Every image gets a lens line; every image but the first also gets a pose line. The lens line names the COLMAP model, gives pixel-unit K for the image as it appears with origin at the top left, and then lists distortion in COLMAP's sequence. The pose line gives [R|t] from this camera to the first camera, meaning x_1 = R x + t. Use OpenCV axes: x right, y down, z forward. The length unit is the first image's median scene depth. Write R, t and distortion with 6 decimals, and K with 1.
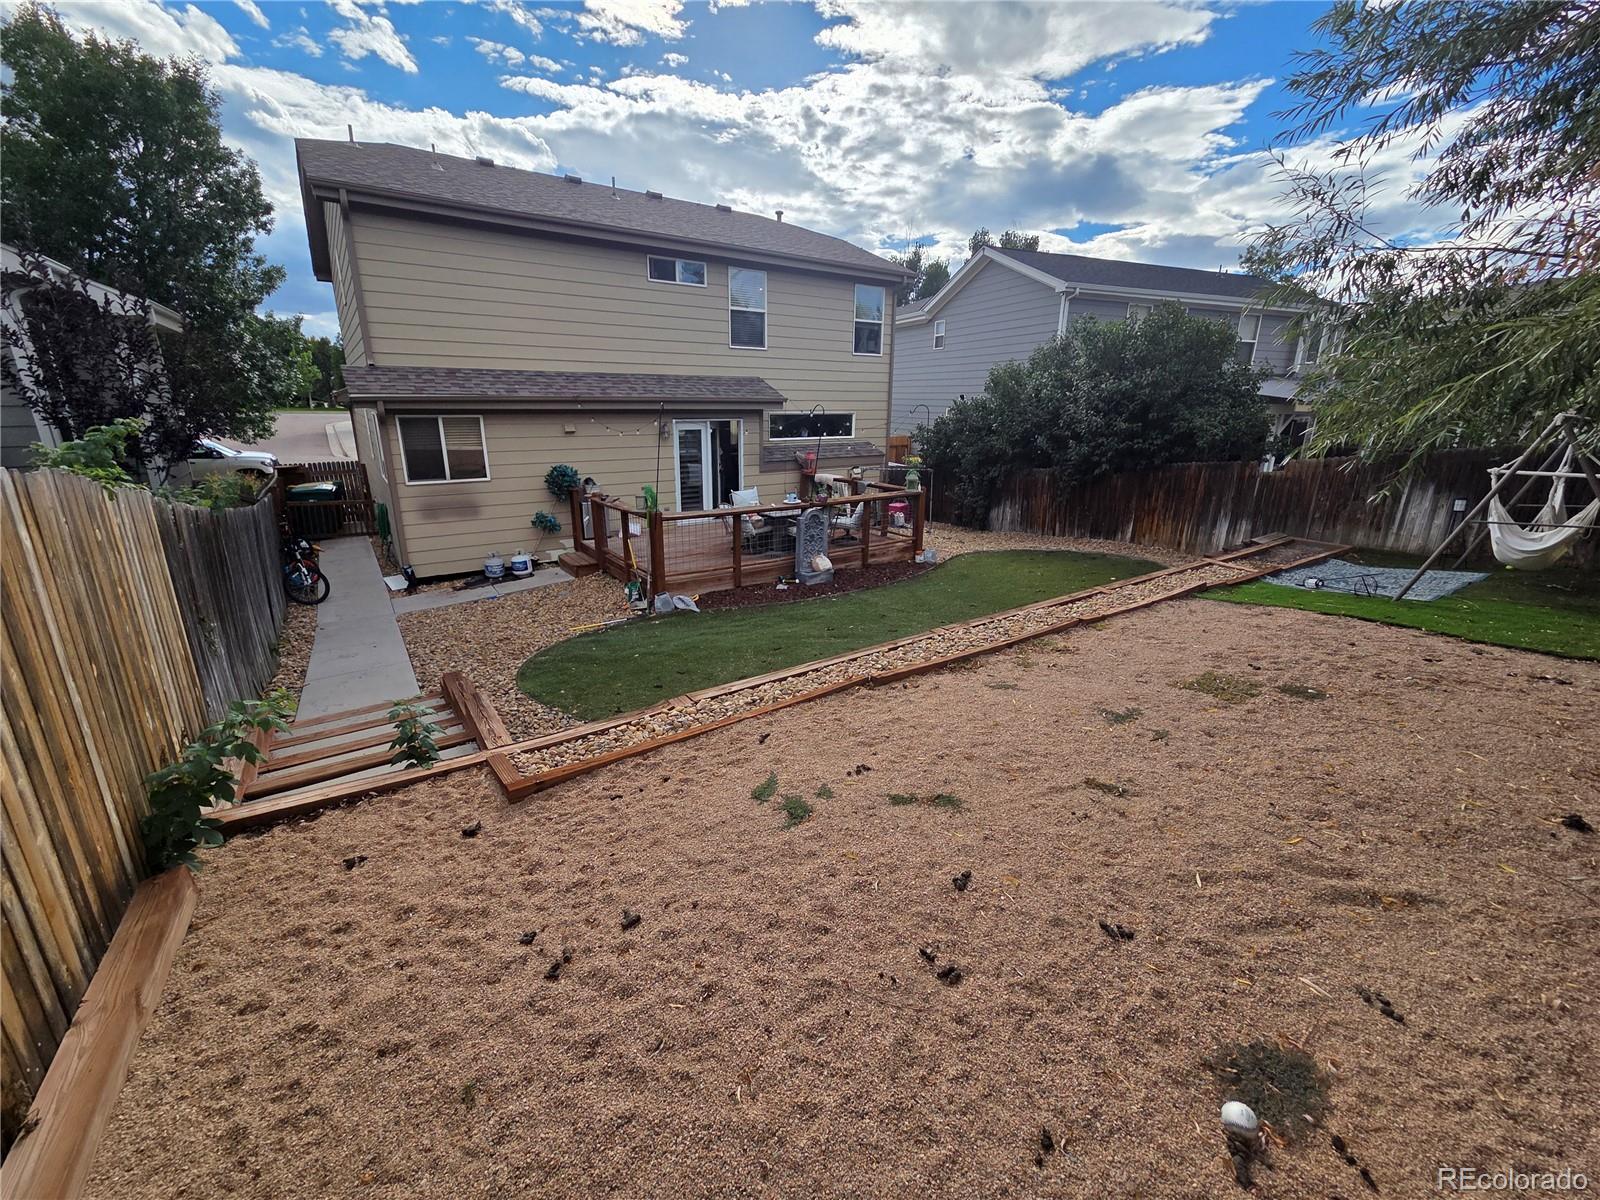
lens RADIAL K [[653.7, 0, 797.8], [0, 653.7, 590.9], [0, 0, 1]] dist [0.000235, -0.000066]
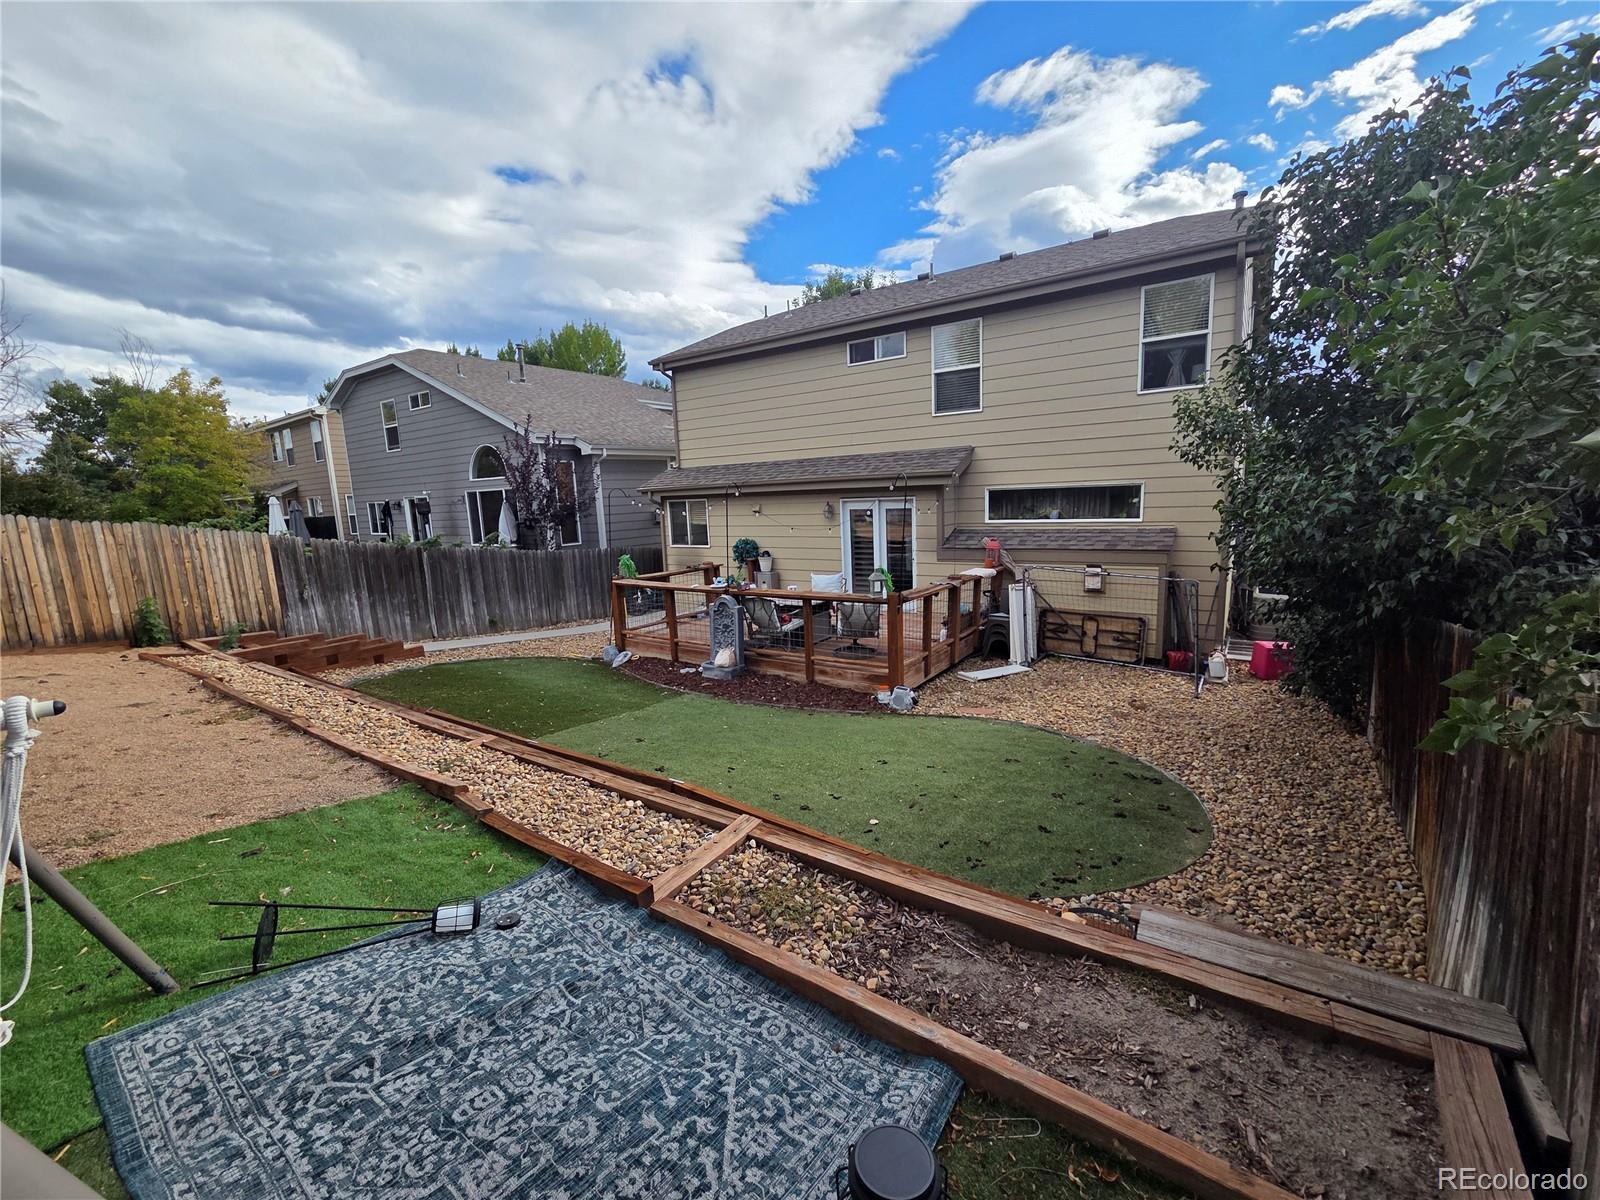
lens RADIAL K [[653.7, 0, 797.8], [0, 653.7, 590.9], [0, 0, 1]] dist [0.000235, -0.000066]
pose [[0.352835, 0.117065, -0.928334, 0.702304], [-0.222269, 0.974230, 0.038374, -0.148919], [0.908903, 0.192800, 0.369762, 0.597059]]
